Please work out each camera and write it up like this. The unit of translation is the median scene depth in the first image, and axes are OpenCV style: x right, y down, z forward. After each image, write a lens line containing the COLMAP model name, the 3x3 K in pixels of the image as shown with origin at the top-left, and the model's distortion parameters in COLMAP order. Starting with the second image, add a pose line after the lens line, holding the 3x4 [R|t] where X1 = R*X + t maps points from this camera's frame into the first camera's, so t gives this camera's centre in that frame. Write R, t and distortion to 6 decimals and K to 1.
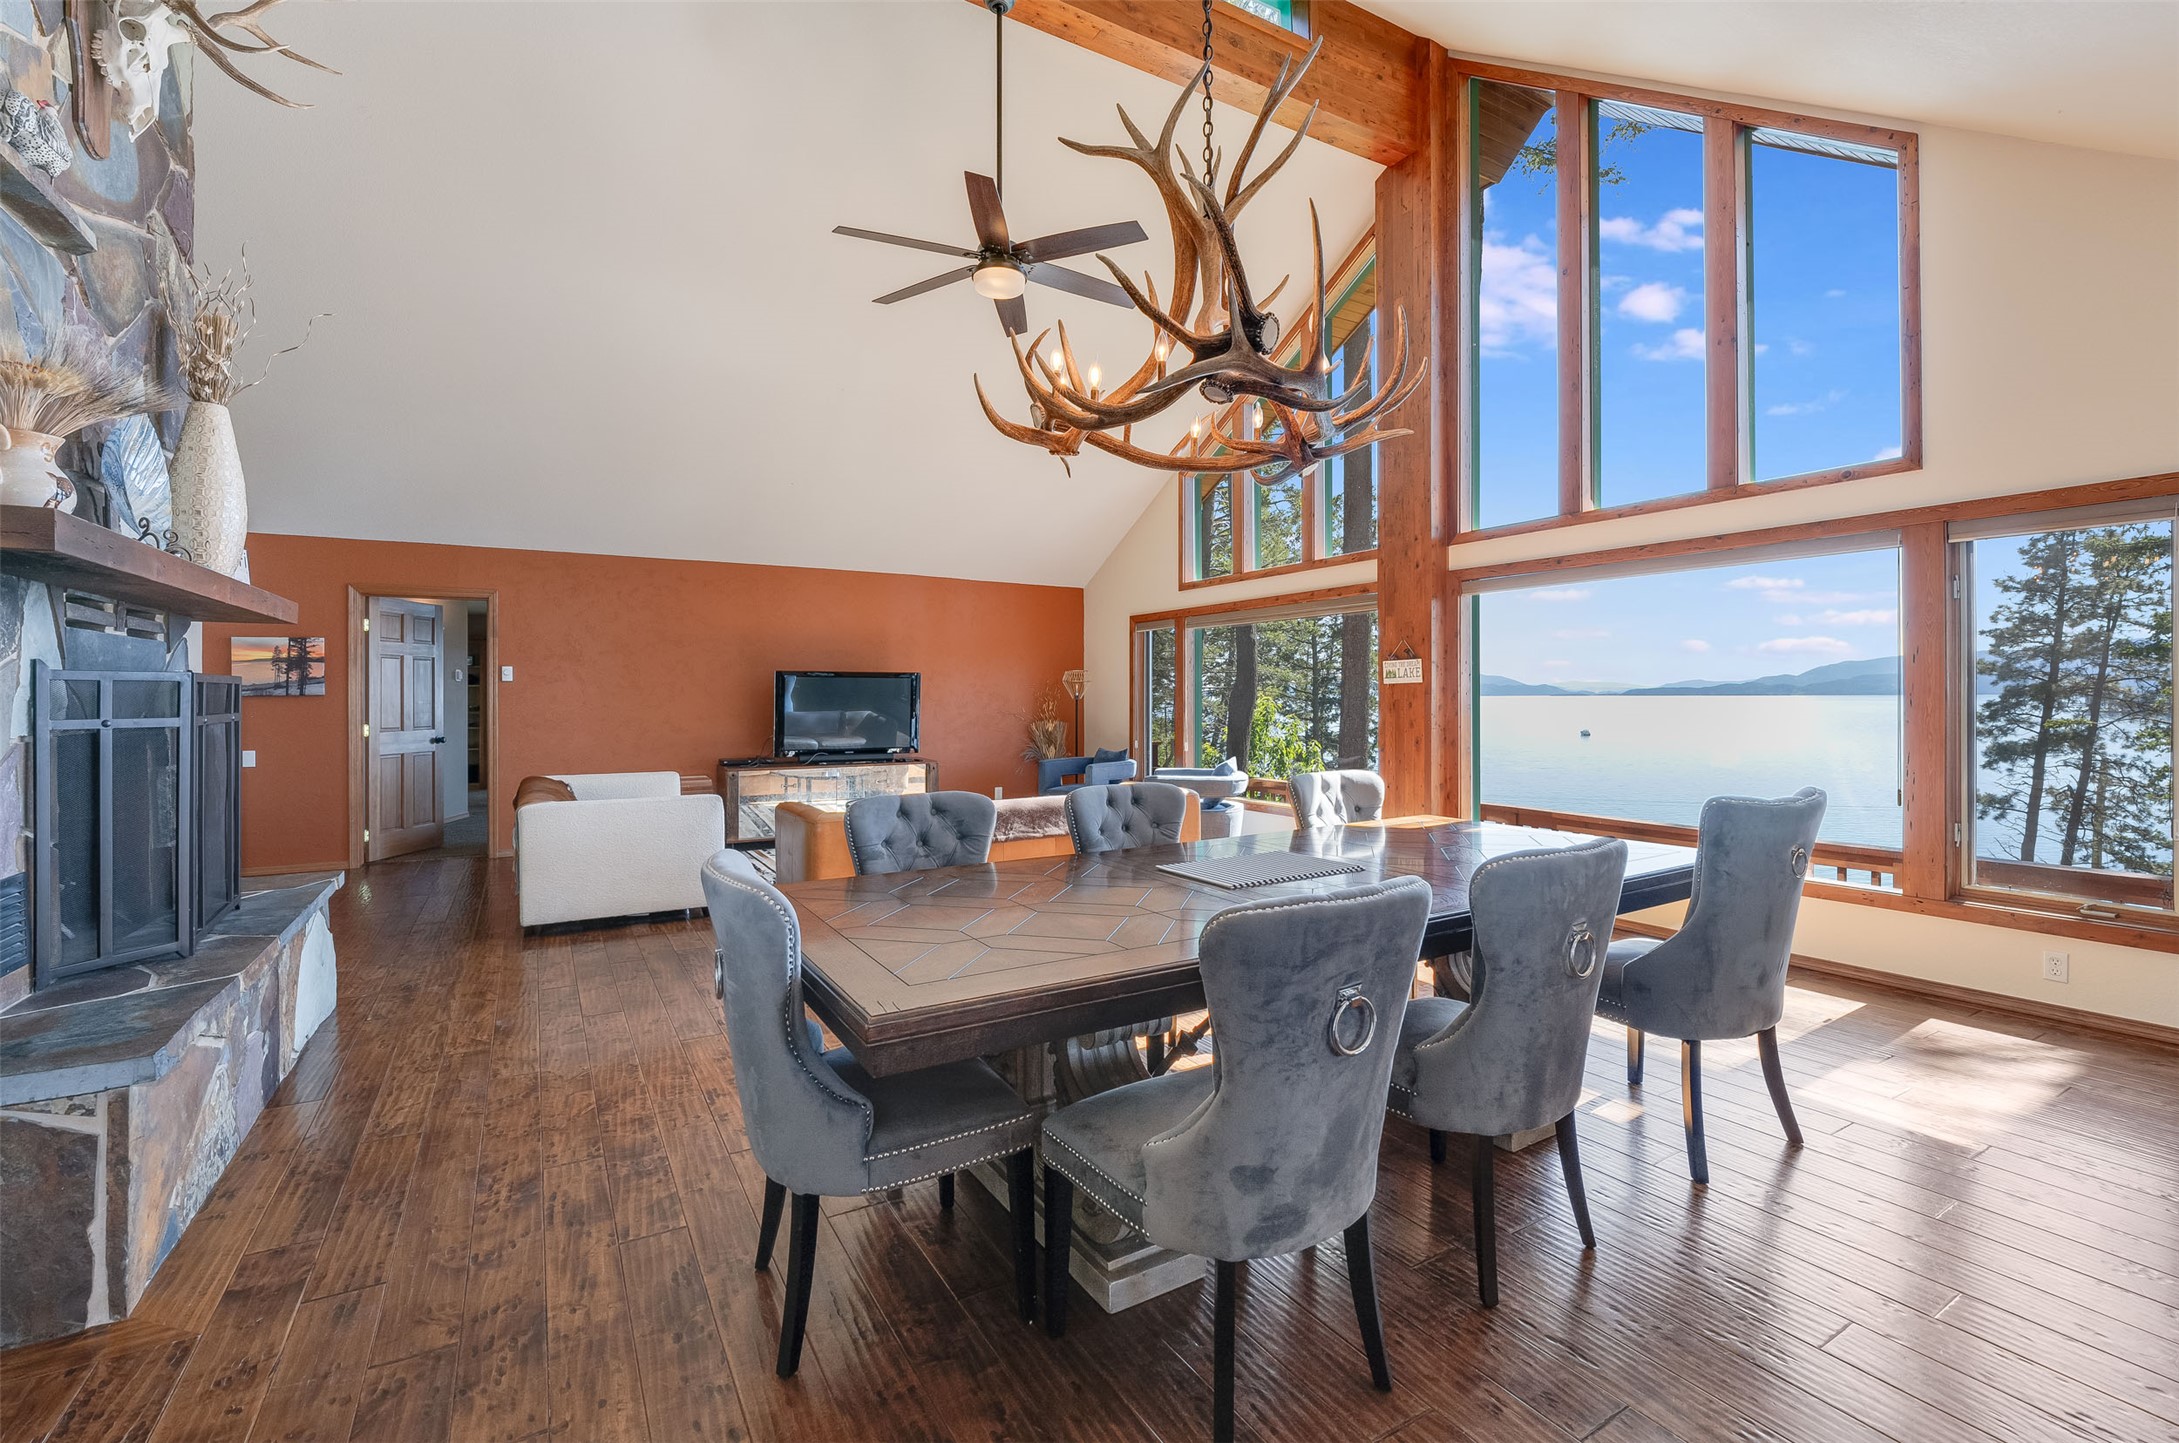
lens RADIAL K [[948.3, 0, 1090.5], [0, 948.3, 696.1], [0, 0, 1]] dist [-0.015592, 0.001683]
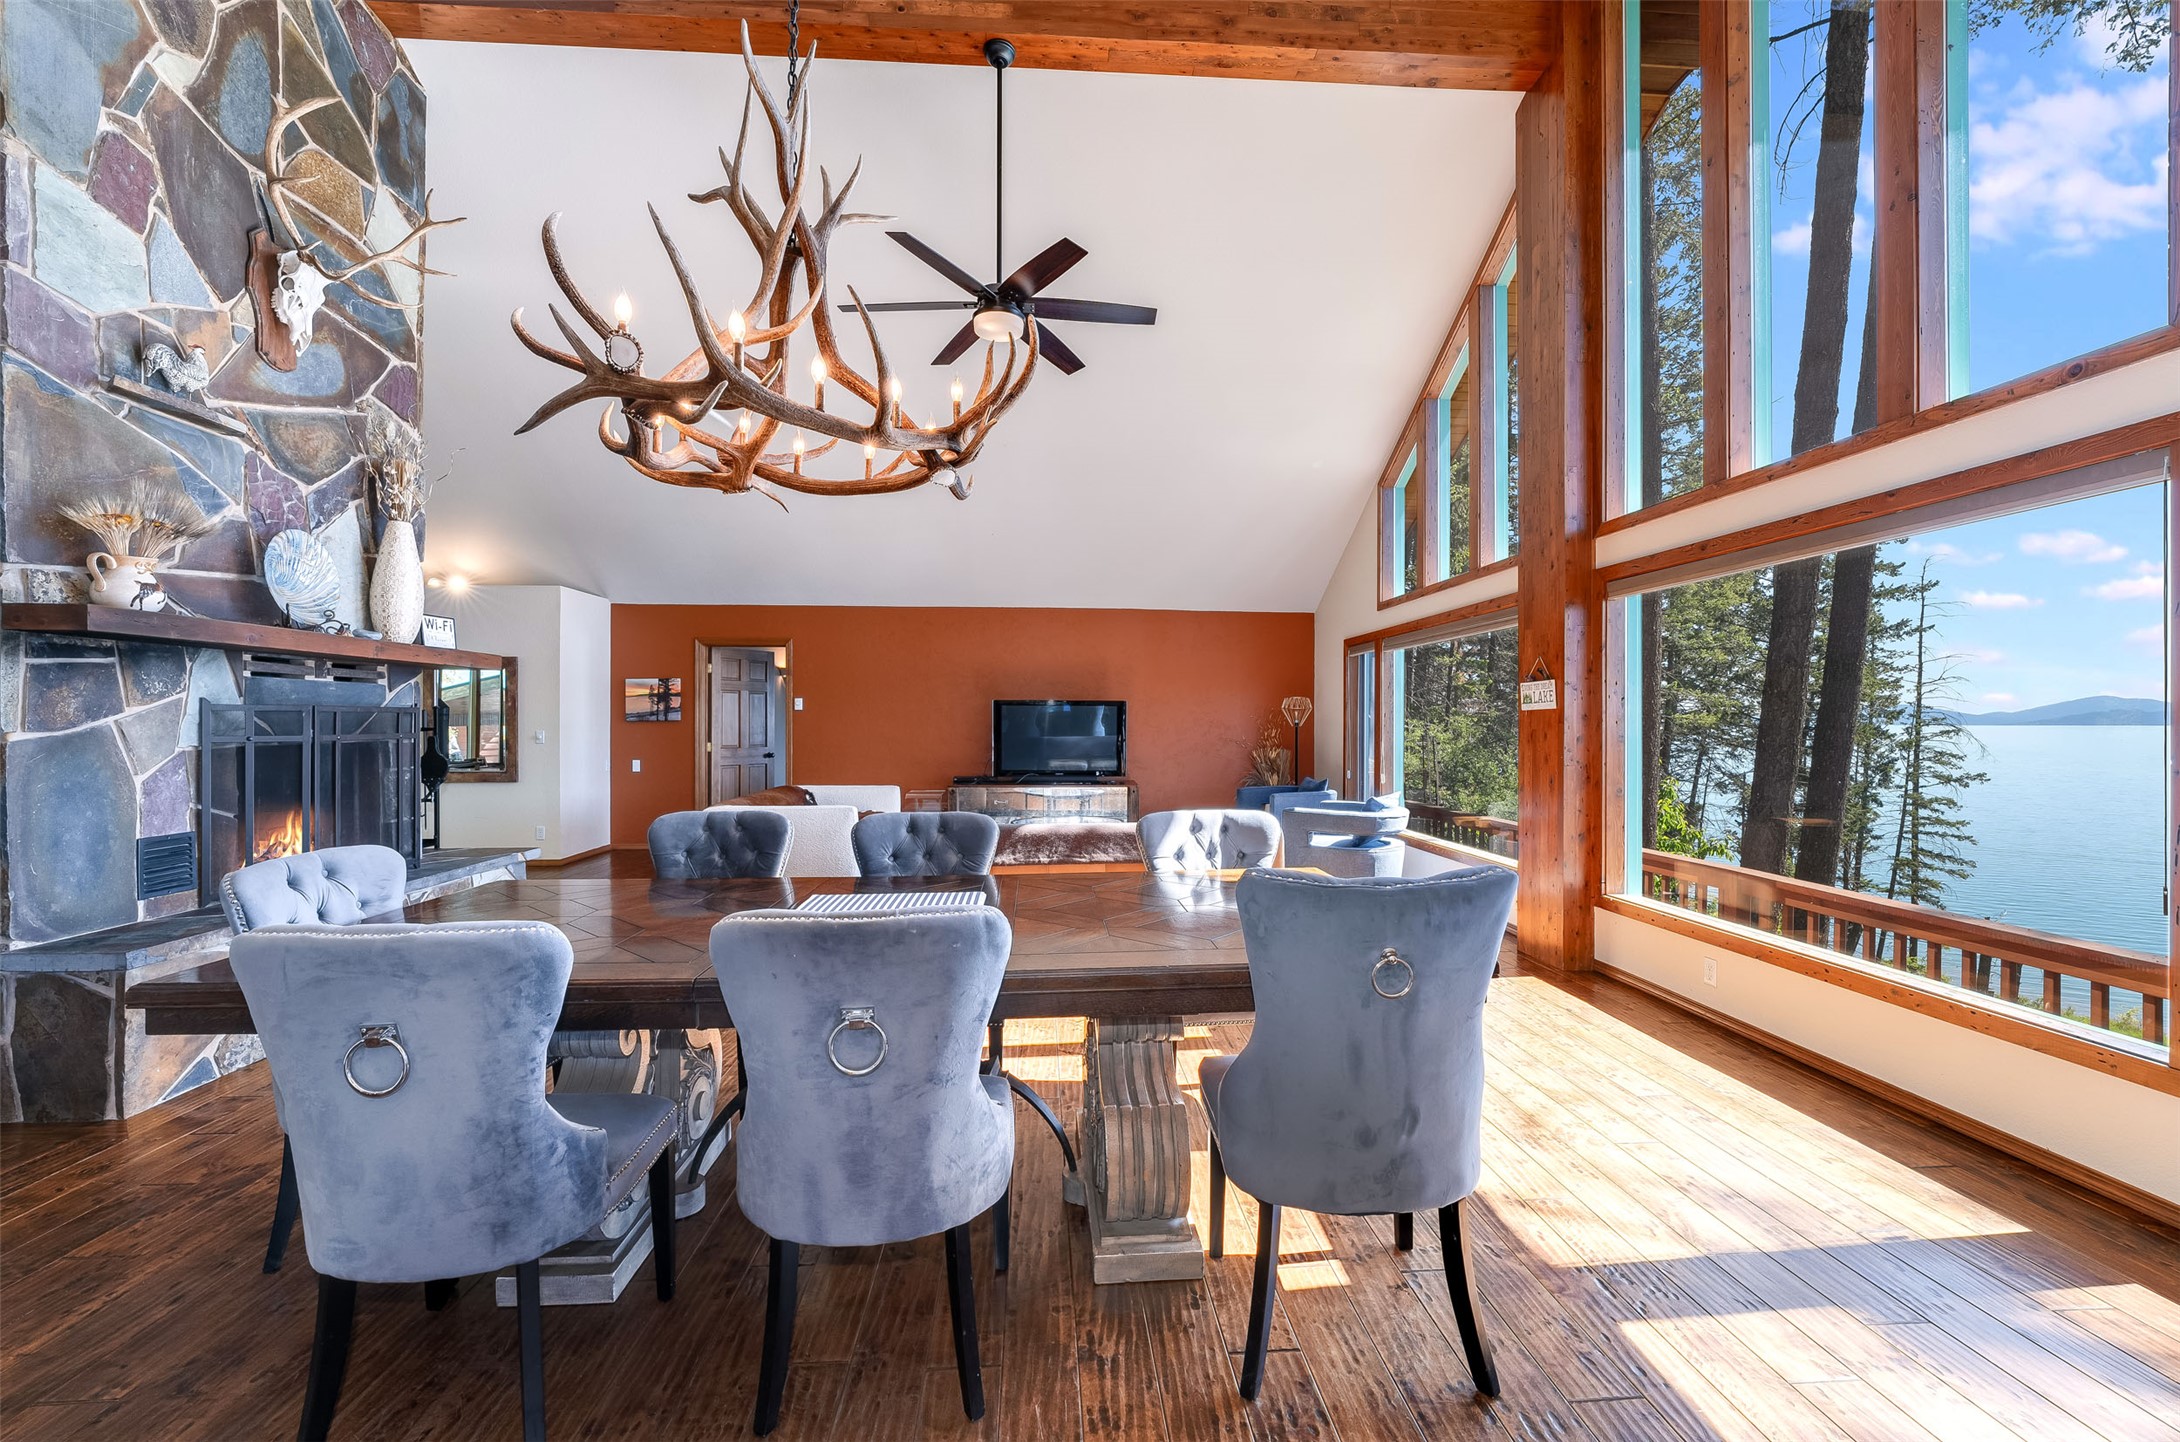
lens RADIAL K [[893.4, 0, 1095.7], [0, 893.4, 723.2], [0, 0, 1]] dist [-0.021124, 0.003512]
pose [[0.892582, 0.004134, -0.450866, 0.315165], [-0.003668, 0.999991, 0.001906, -0.001555], [0.450870, -0.000048, 0.892589, 0.124521]]
